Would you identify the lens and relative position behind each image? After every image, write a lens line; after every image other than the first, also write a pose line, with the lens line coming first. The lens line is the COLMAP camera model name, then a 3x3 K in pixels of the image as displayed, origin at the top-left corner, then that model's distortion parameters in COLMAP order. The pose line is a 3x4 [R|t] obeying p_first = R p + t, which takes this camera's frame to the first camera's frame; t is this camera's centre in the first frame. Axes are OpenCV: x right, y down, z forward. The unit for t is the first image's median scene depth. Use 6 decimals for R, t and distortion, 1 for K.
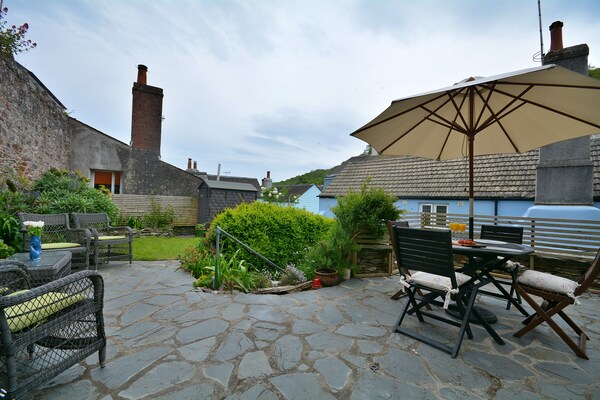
lens RADIAL K [[239.4, 0, 320.4], [0, 239.4, 201.5], [0, 0, 1]] dist [0.000780, -0.011636]
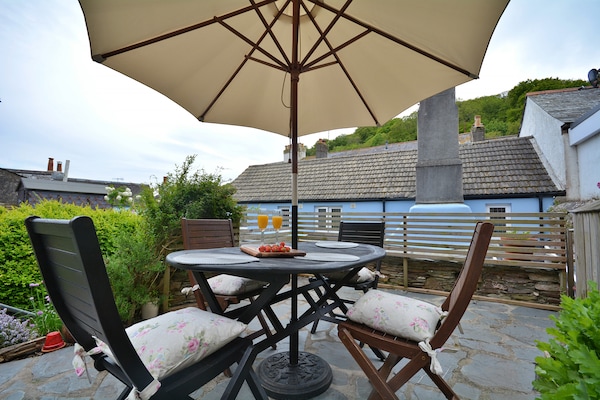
lens RADIAL K [[250.5, 0, 300.0], [0, 250.5, 200.0], [0, 0, 1]] dist [-0.019770, 0.000046]
pose [[0.961910, -0.011377, 0.273131, 0.134472], [0.021645, 0.999167, -0.034608, 0.020700], [-0.272509, 0.039201, 0.961354, 0.111978]]
